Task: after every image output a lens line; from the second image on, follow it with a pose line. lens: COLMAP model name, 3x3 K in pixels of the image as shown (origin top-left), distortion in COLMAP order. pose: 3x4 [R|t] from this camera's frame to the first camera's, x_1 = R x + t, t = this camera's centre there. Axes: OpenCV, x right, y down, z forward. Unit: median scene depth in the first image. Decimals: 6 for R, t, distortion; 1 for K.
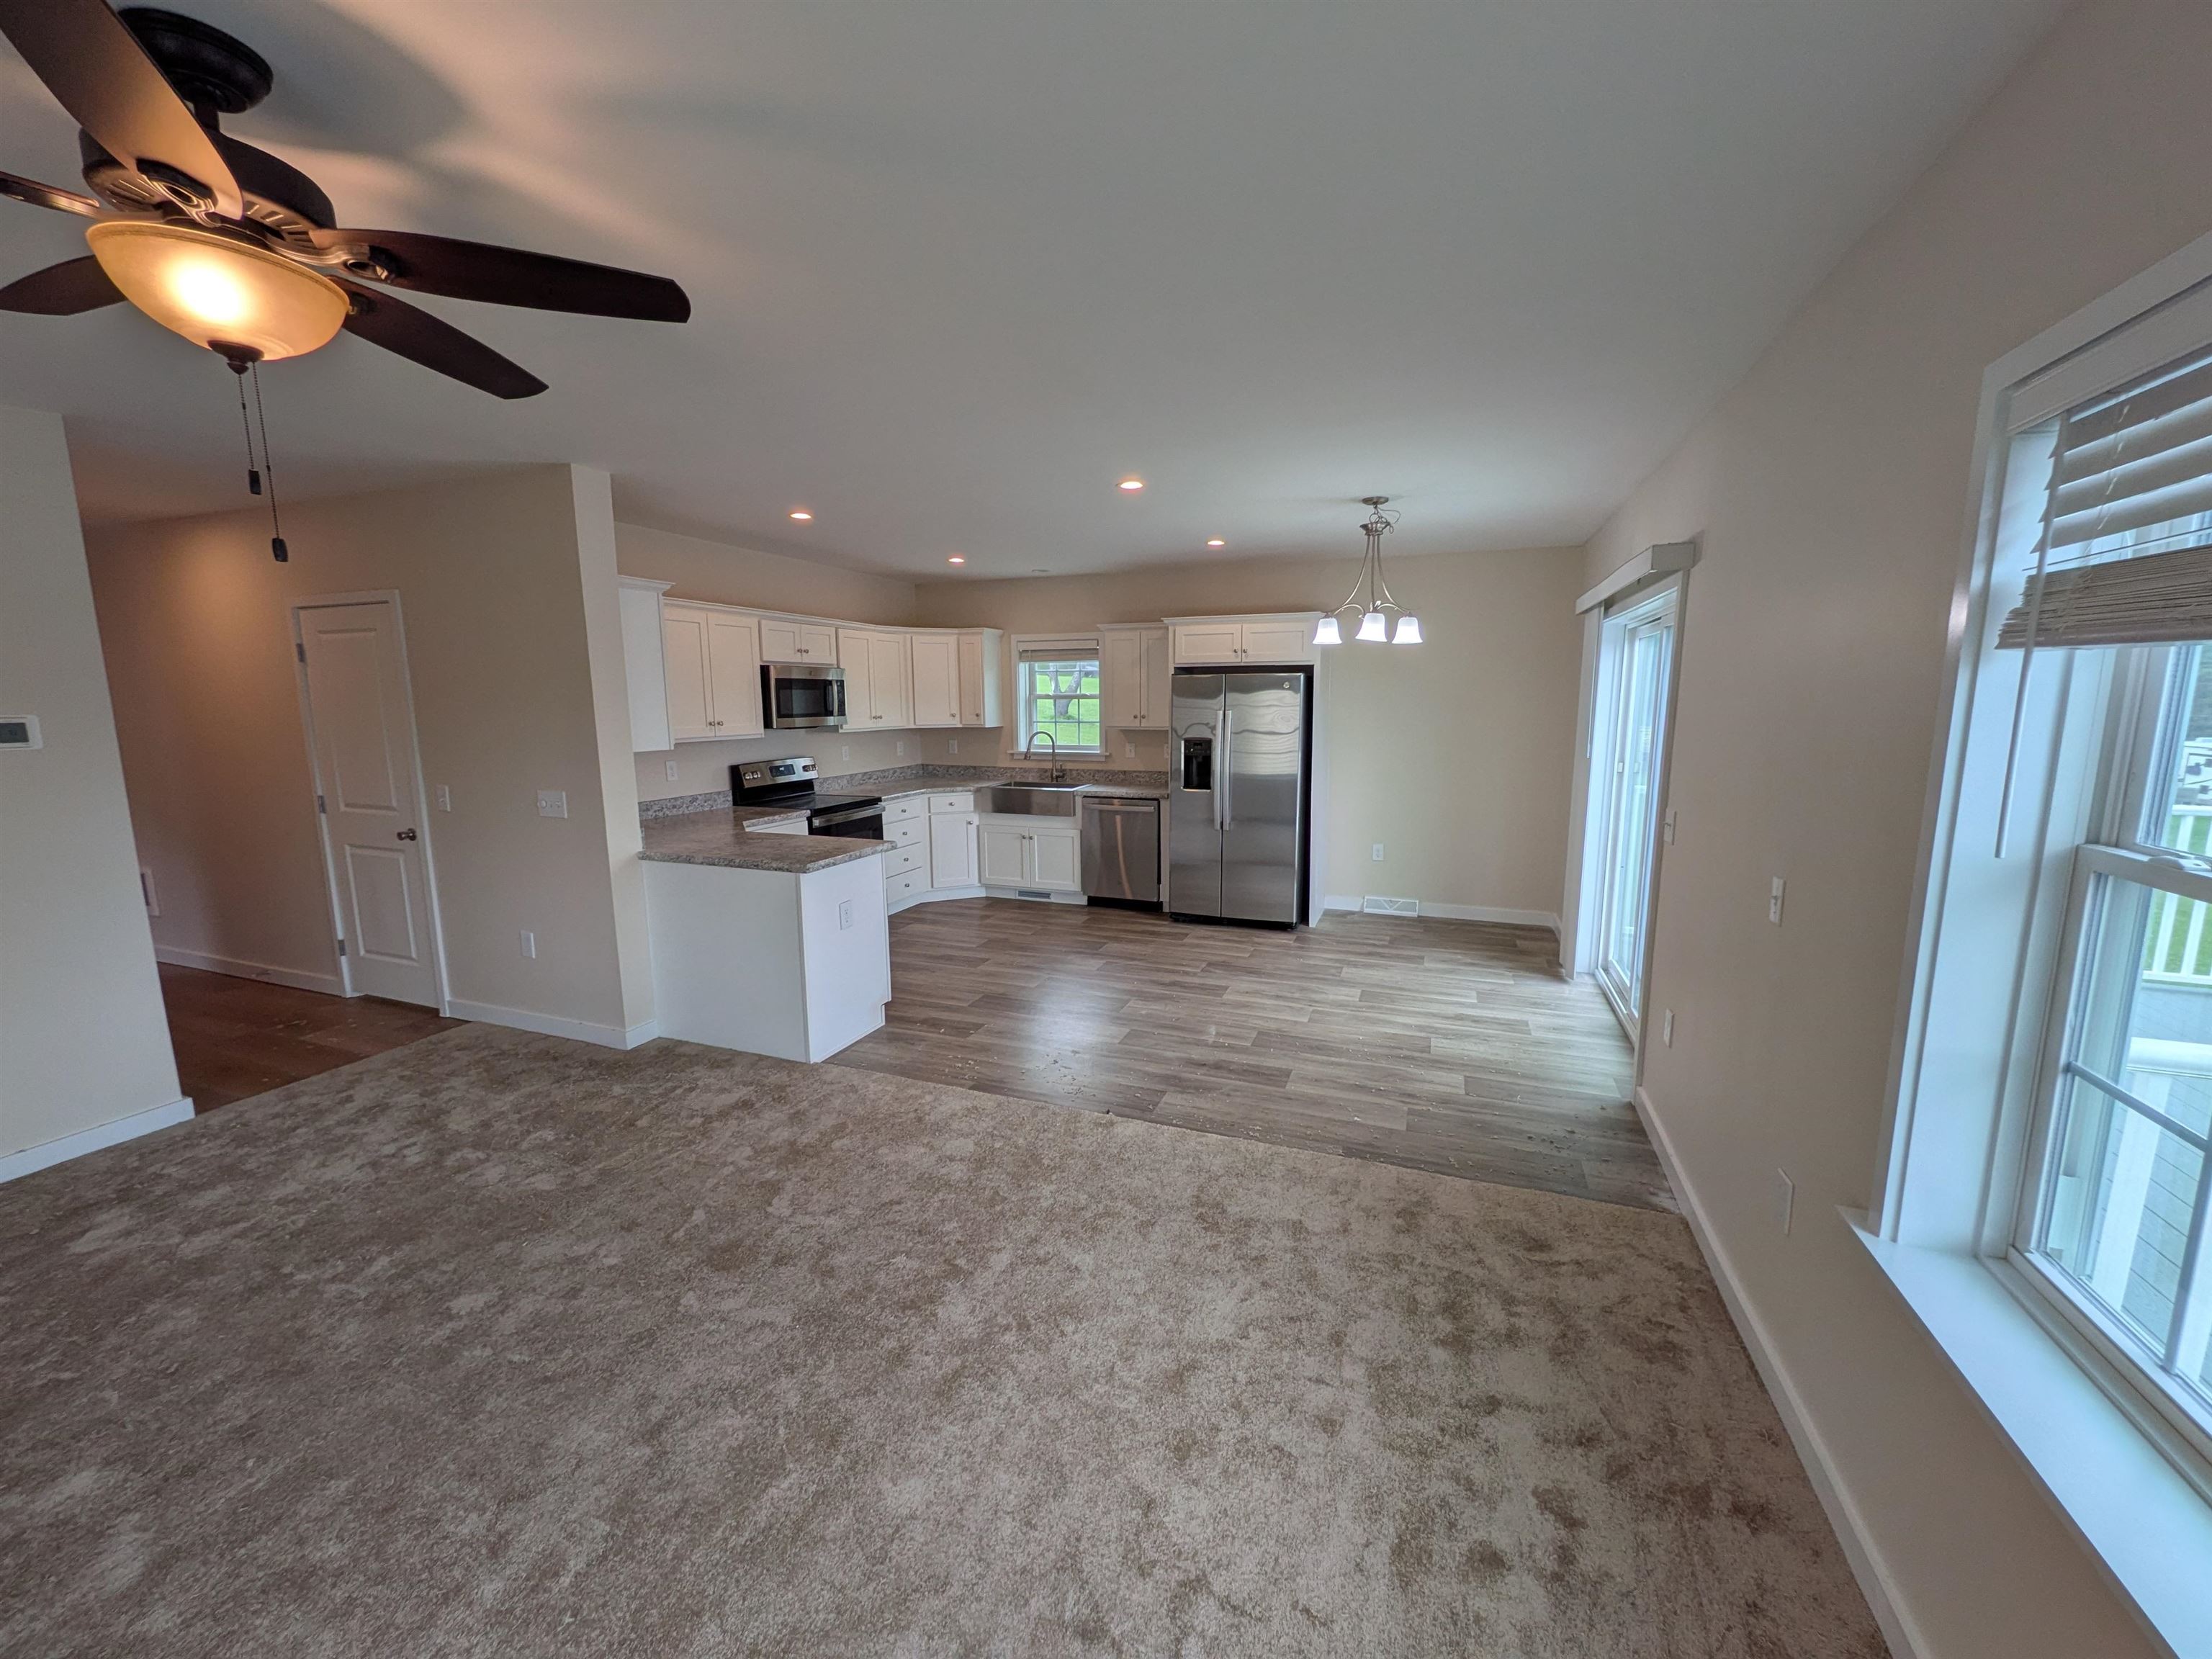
lens RADIAL K [[876.4, 0, 1102.1], [0, 876.4, 831.4], [0, 0, 1]] dist [0.000041, 0.001018]
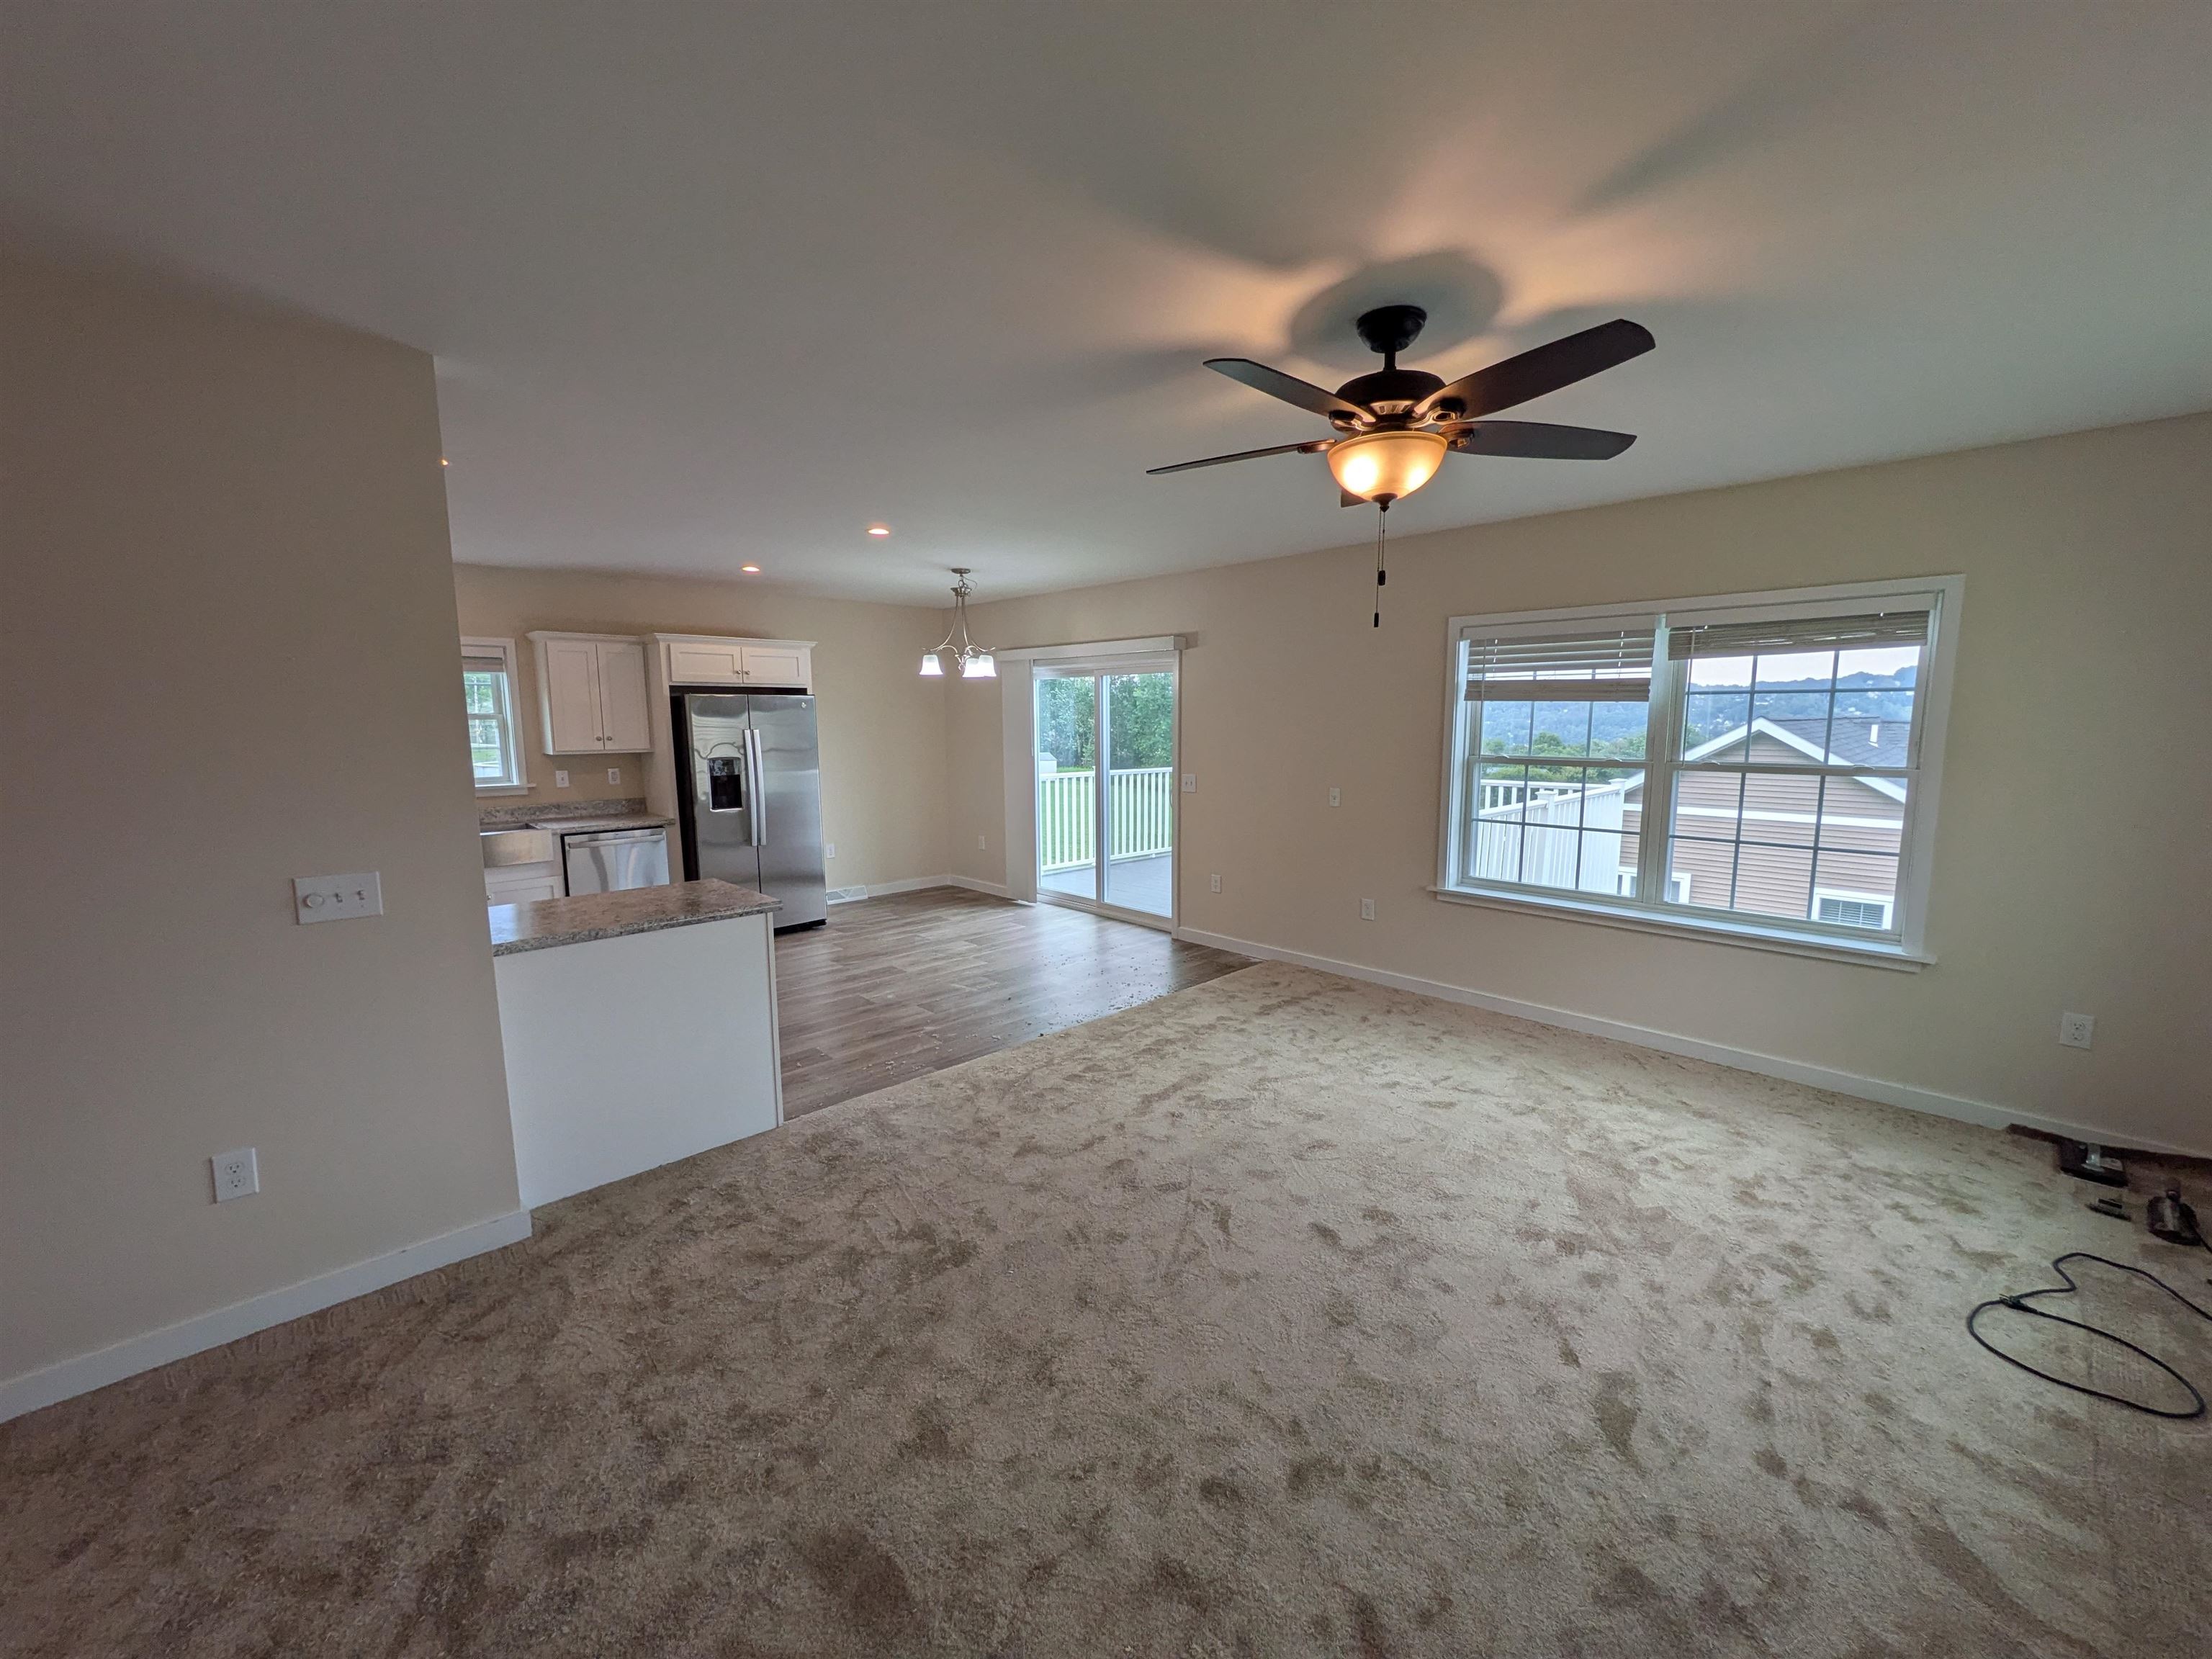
lens RADIAL K [[874.3, 0, 1107.3], [0, 874.3, 830.4], [0, 0, 1]] dist [0.000663, 0.000197]
pose [[0.414342, -0.116089, 0.902687, -1.237025], [0.140086, 0.988147, 0.062778, -0.052563], [-0.899275, 0.100442, 0.425694, 0.381021]]
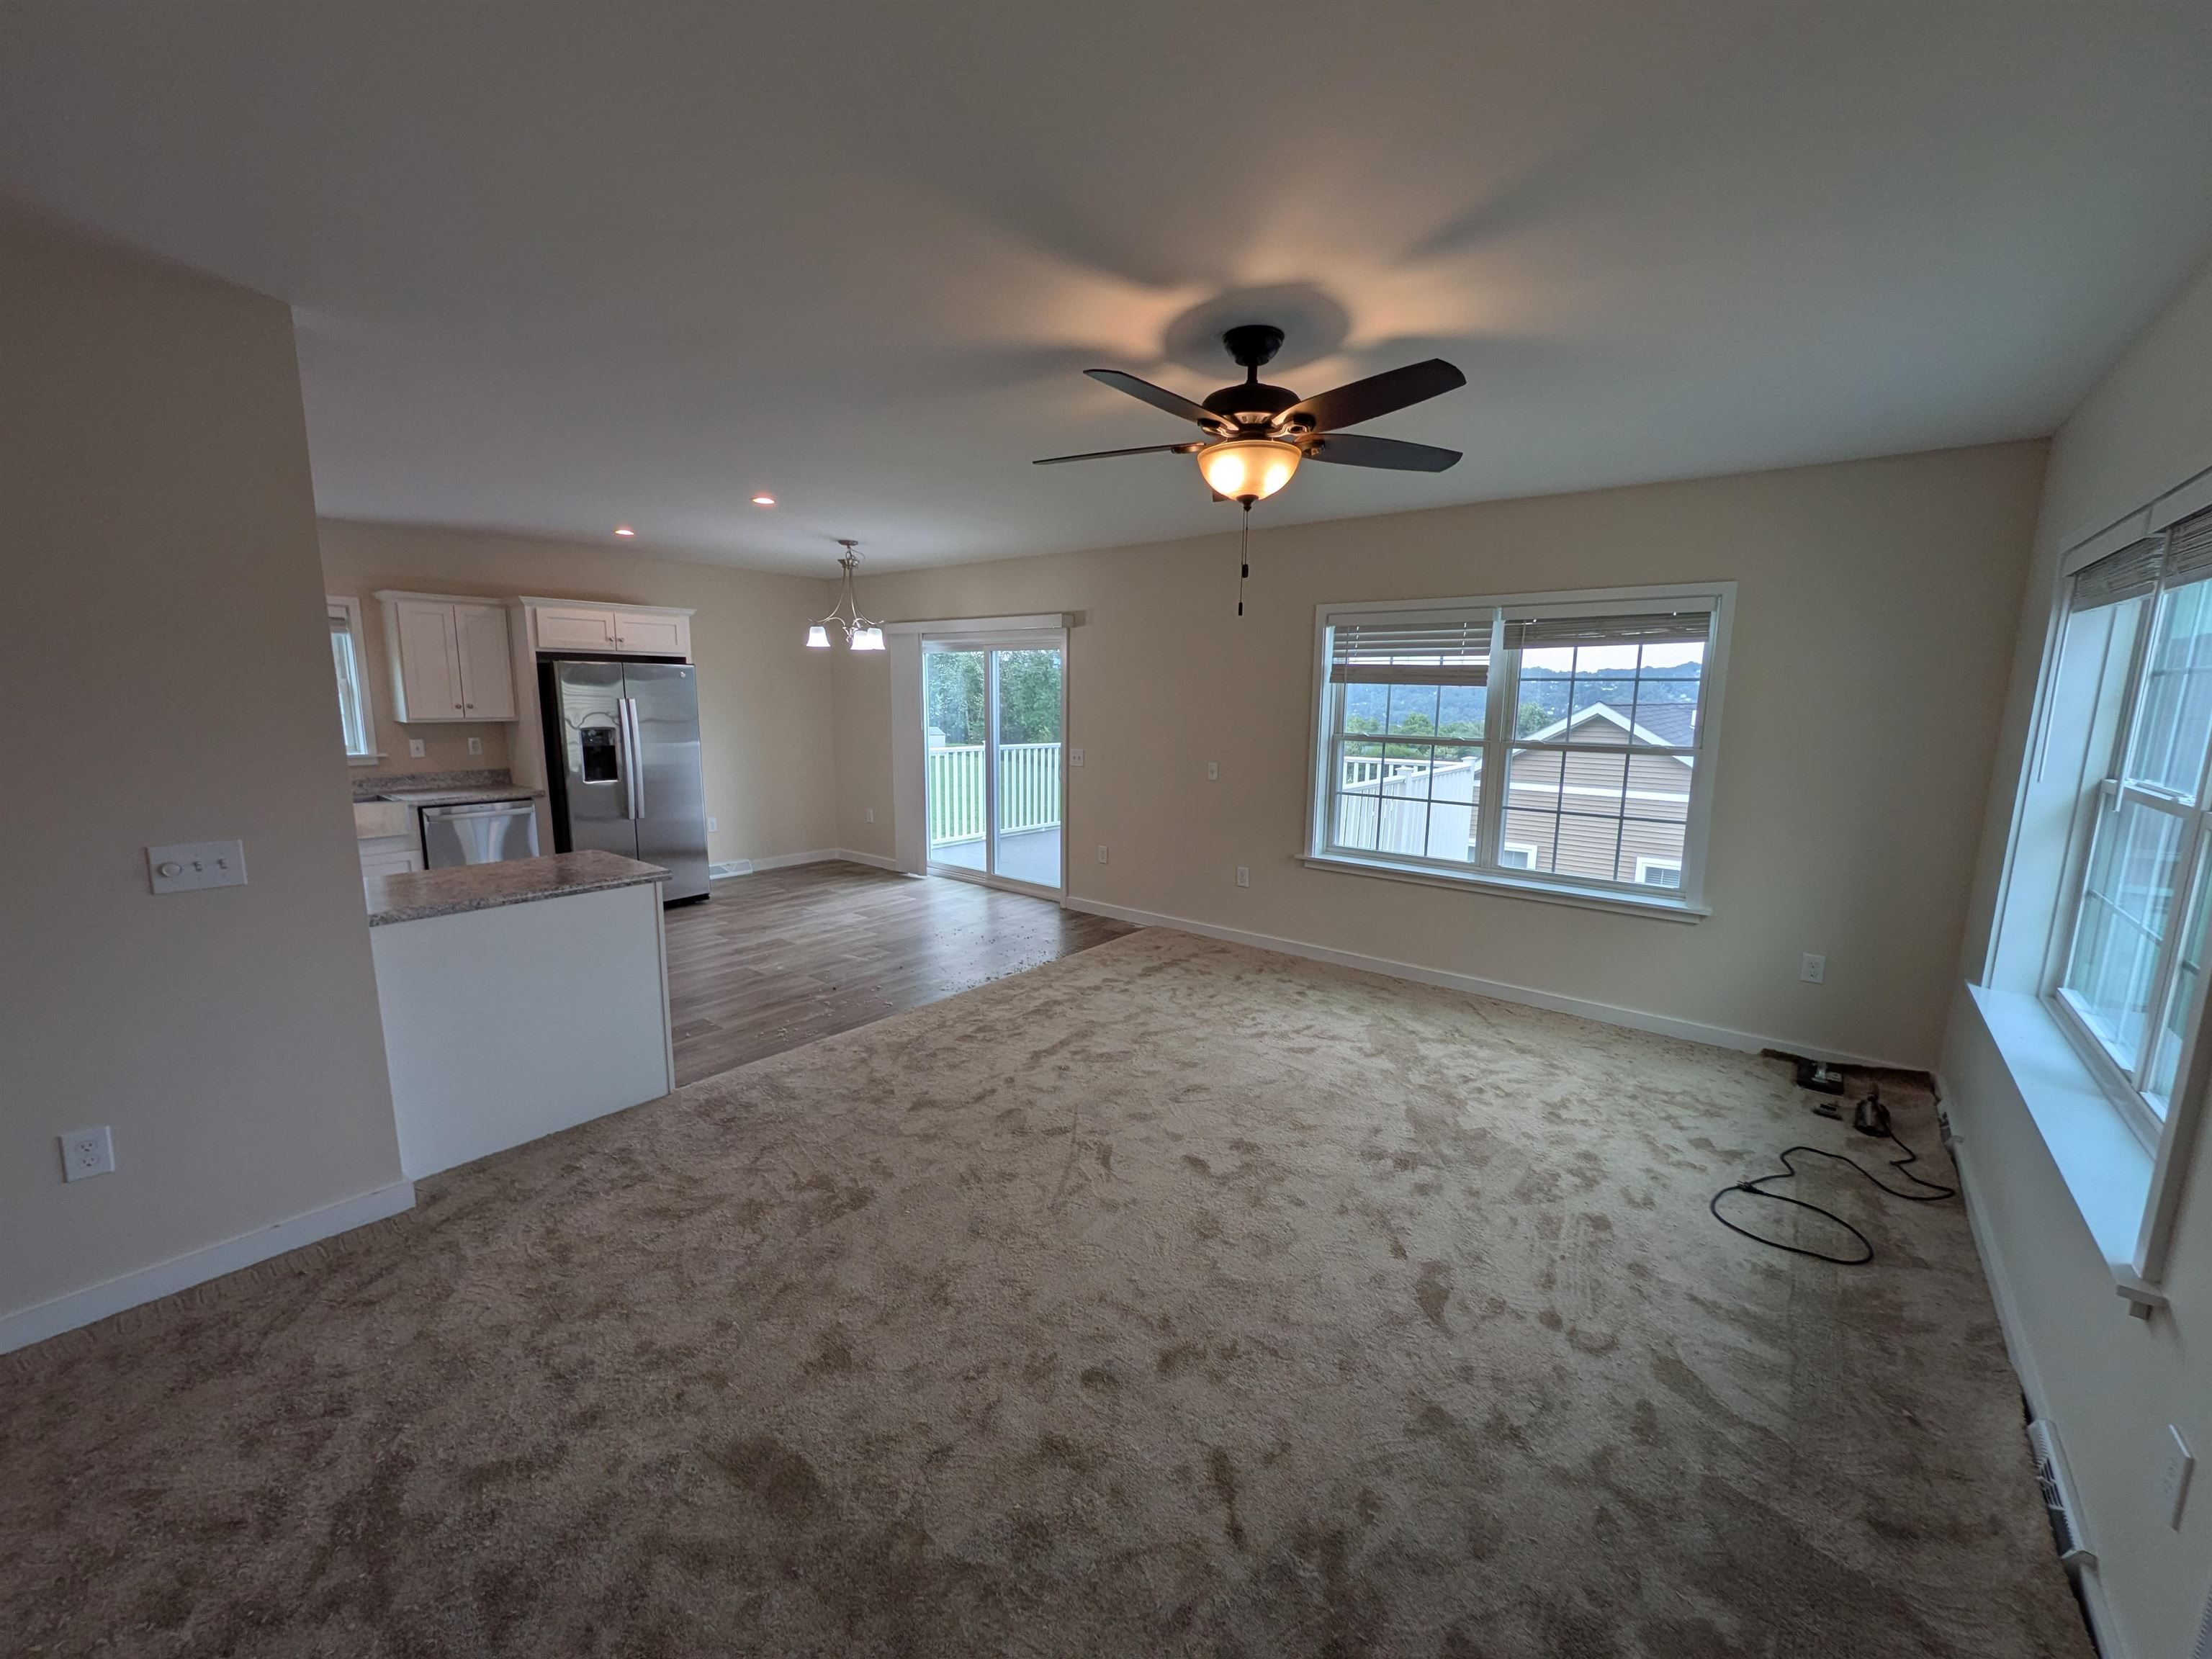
lens RADIAL K [[874.3, 0, 1107.3], [0, 874.3, 830.4], [0, 0, 1]] dist [0.000663, 0.000197]
pose [[0.298576, -0.141745, 0.943801, -1.297299], [0.130938, 0.985642, 0.106606, -0.048908], [-0.945361, 0.091750, 0.312849, 0.353254]]
